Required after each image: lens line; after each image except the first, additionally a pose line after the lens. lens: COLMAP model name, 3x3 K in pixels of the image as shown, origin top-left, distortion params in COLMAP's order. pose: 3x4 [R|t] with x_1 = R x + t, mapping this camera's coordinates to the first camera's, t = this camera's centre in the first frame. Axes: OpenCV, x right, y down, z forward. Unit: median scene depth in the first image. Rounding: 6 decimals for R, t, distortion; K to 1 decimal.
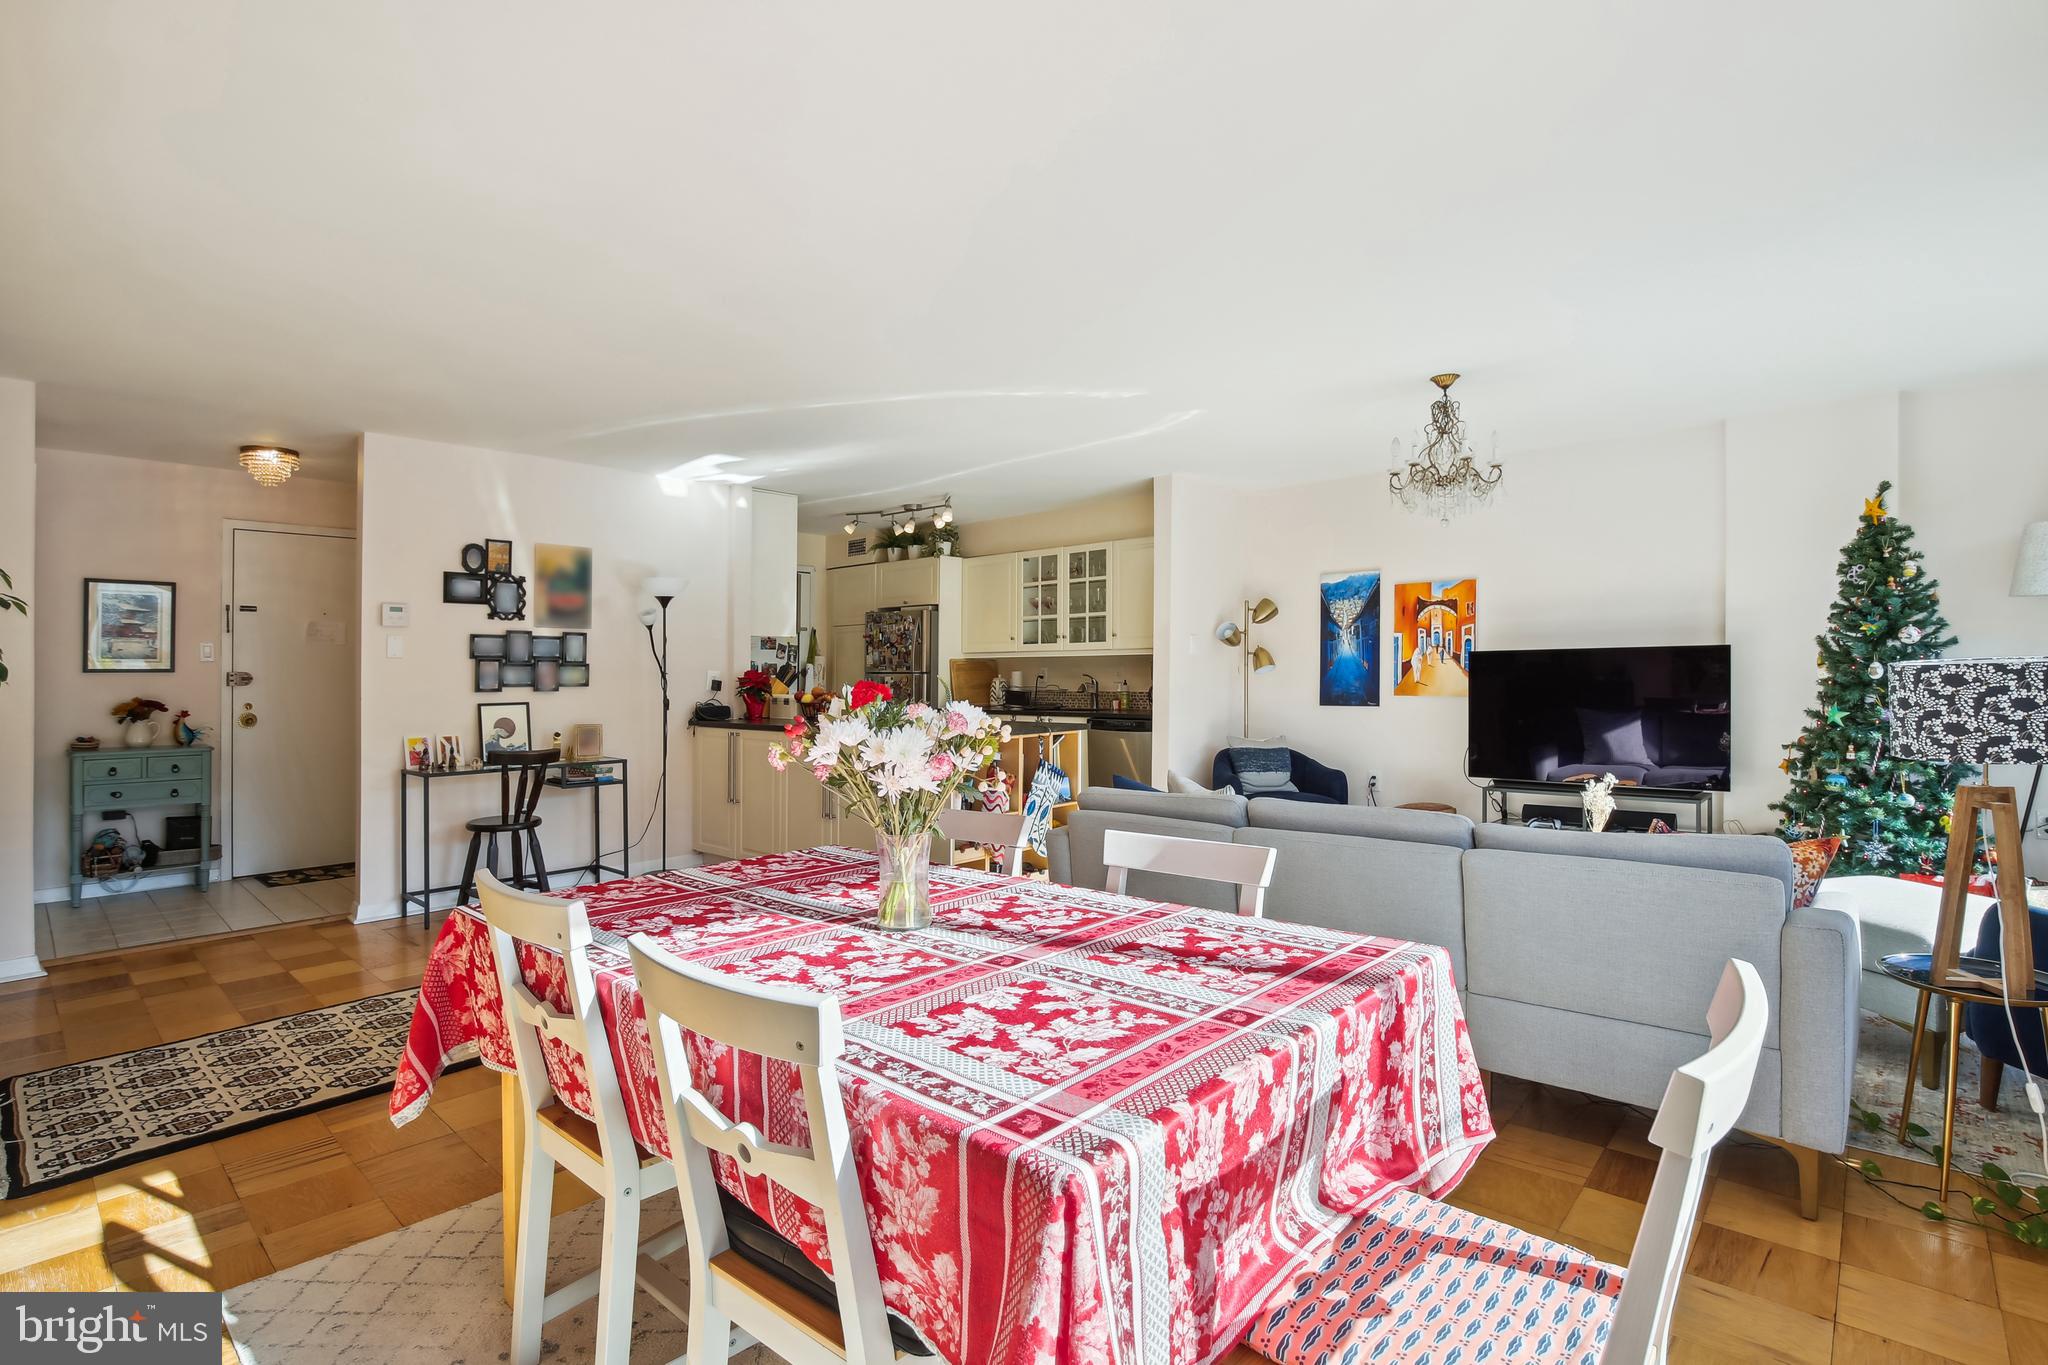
lens RADIAL K [[959.6, 0, 1037.6], [0, 959.6, 653.5], [0, 0, 1]] dist [-0.022559, 0.007061]
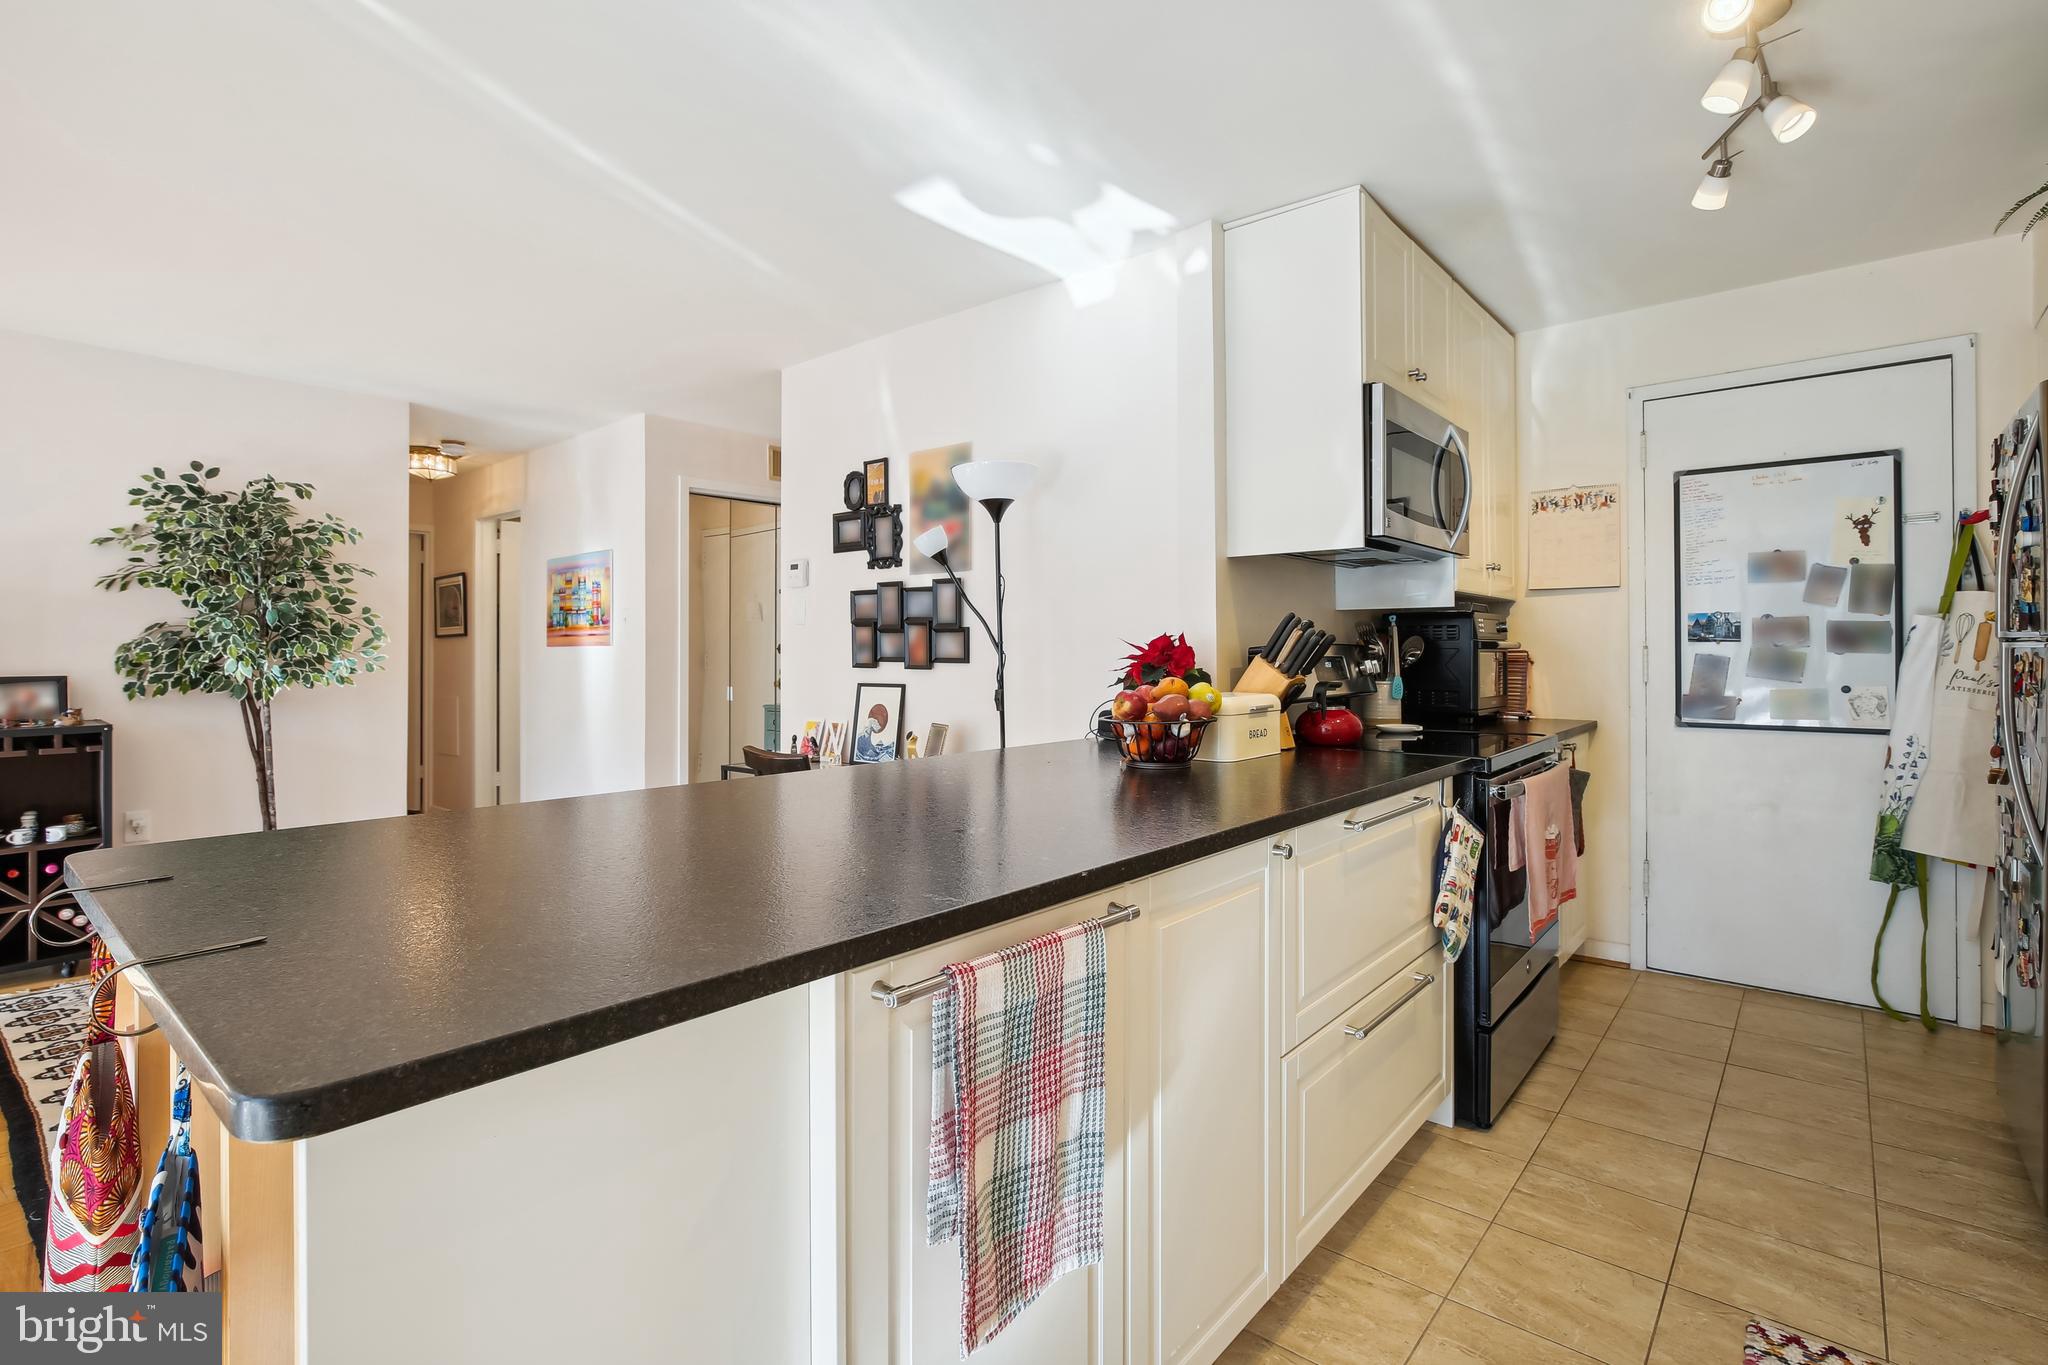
lens RADIAL K [[959.6, 0, 1010.0], [0, 959.6, 648.0], [0, 0, 1]] dist [-0.022559, 0.007061]
pose [[0.025415, 0.005332, -0.999663, 0.162383], [0.020216, 0.999779, 0.005847, 0.021977], [0.999473, -0.020358, 0.025301, 1.054474]]
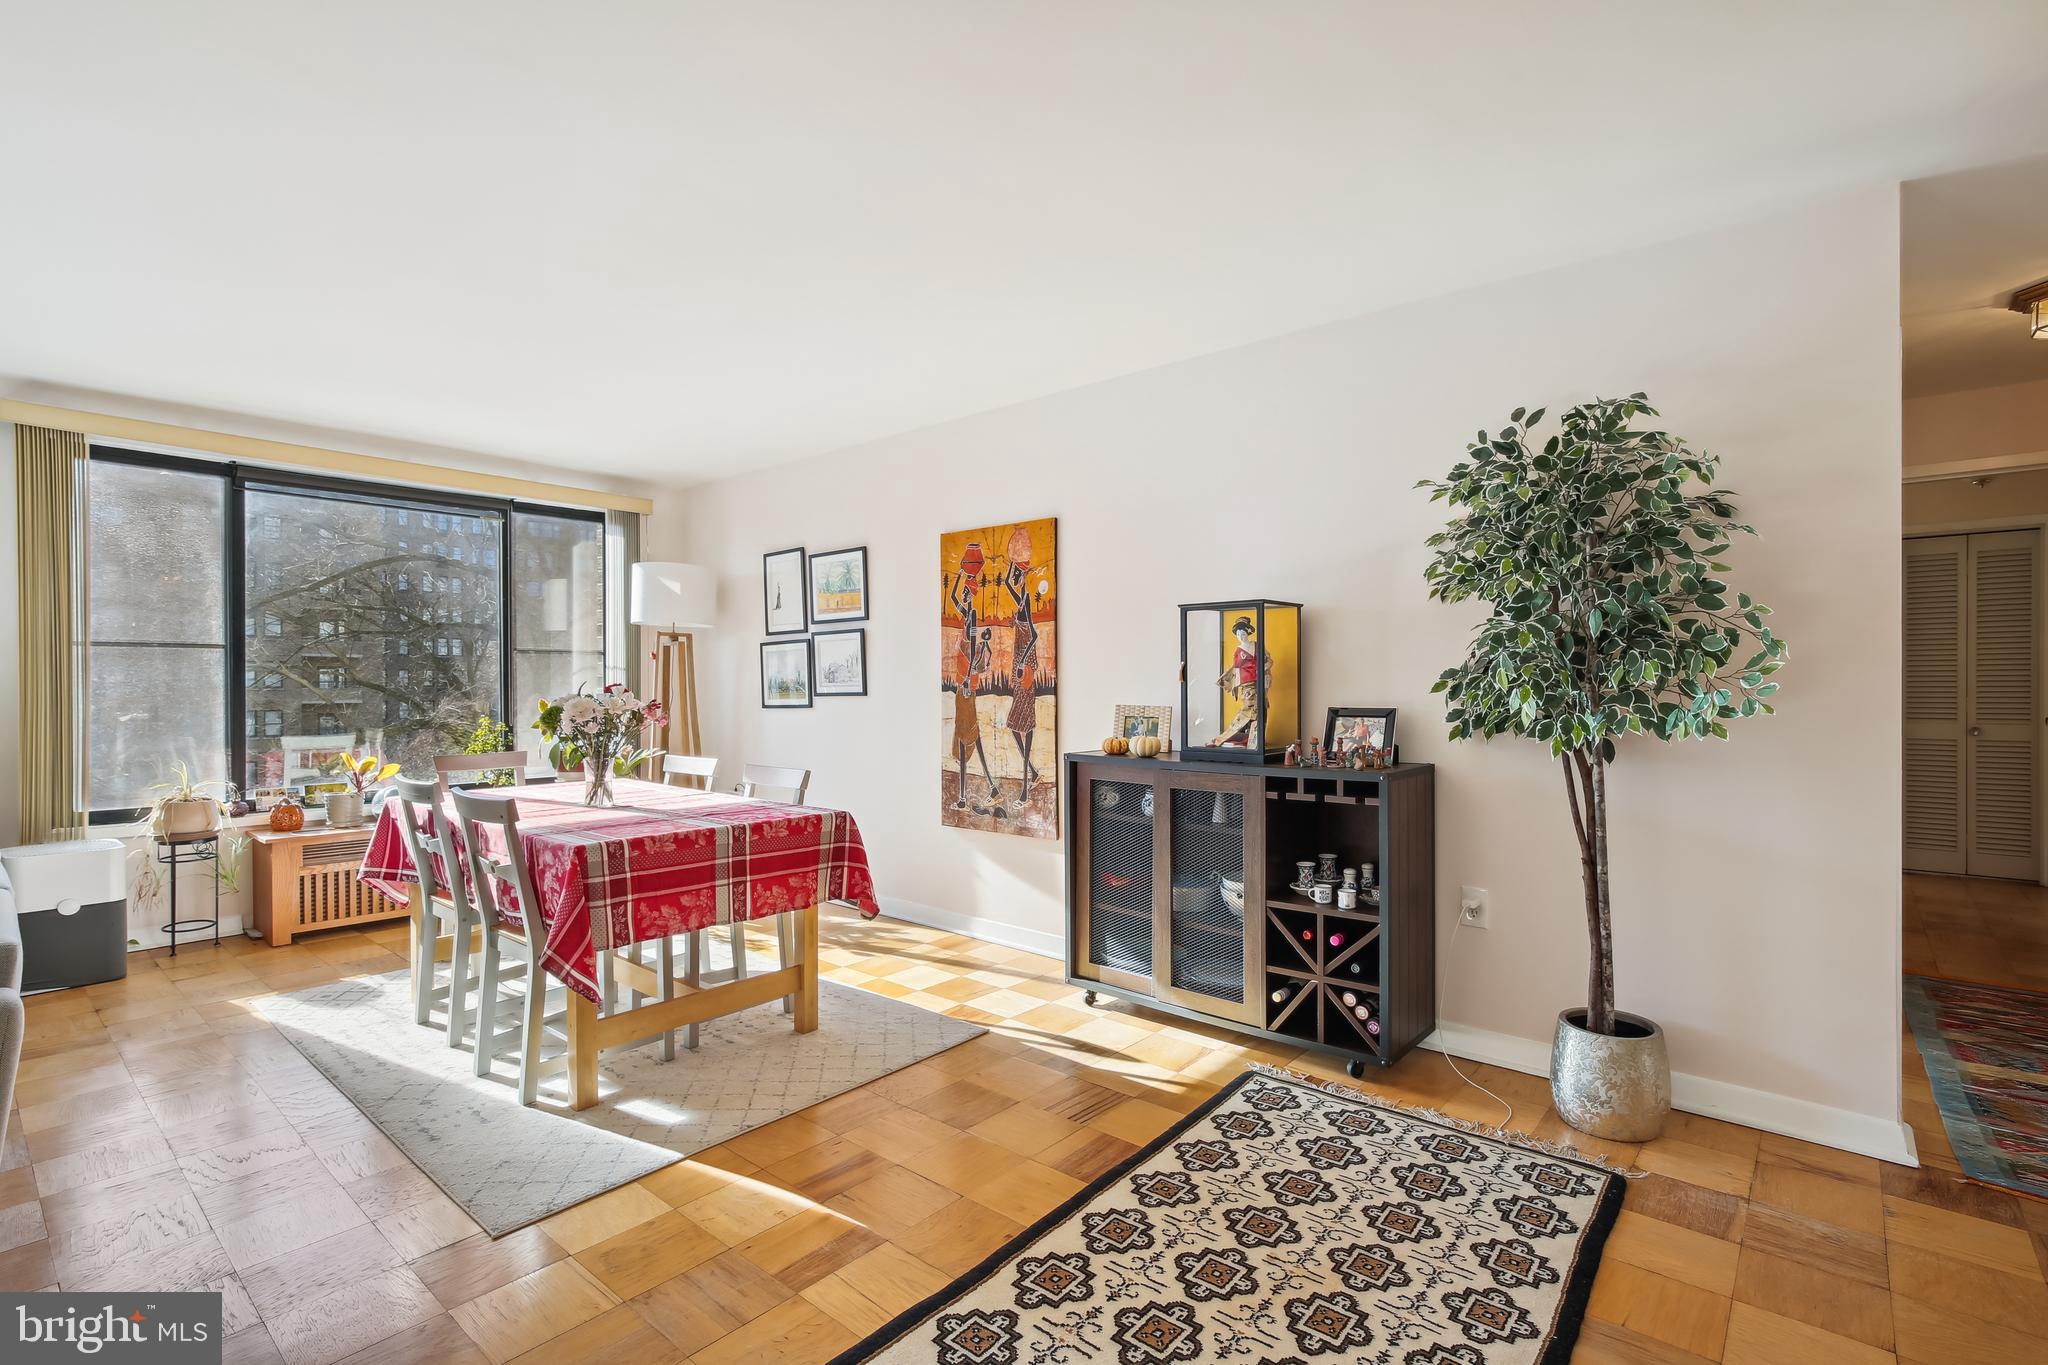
lens RADIAL K [[959.6, 0, 1031.8], [0, 959.6, 680.8], [0, 0, 1]] dist [-0.022559, 0.007061]
pose [[-0.999479, 0.012095, -0.029938, -0.317456], [0.012715, 0.999707, -0.020621, 0.024956], [0.029680, -0.020990, -0.999339, 0.951650]]
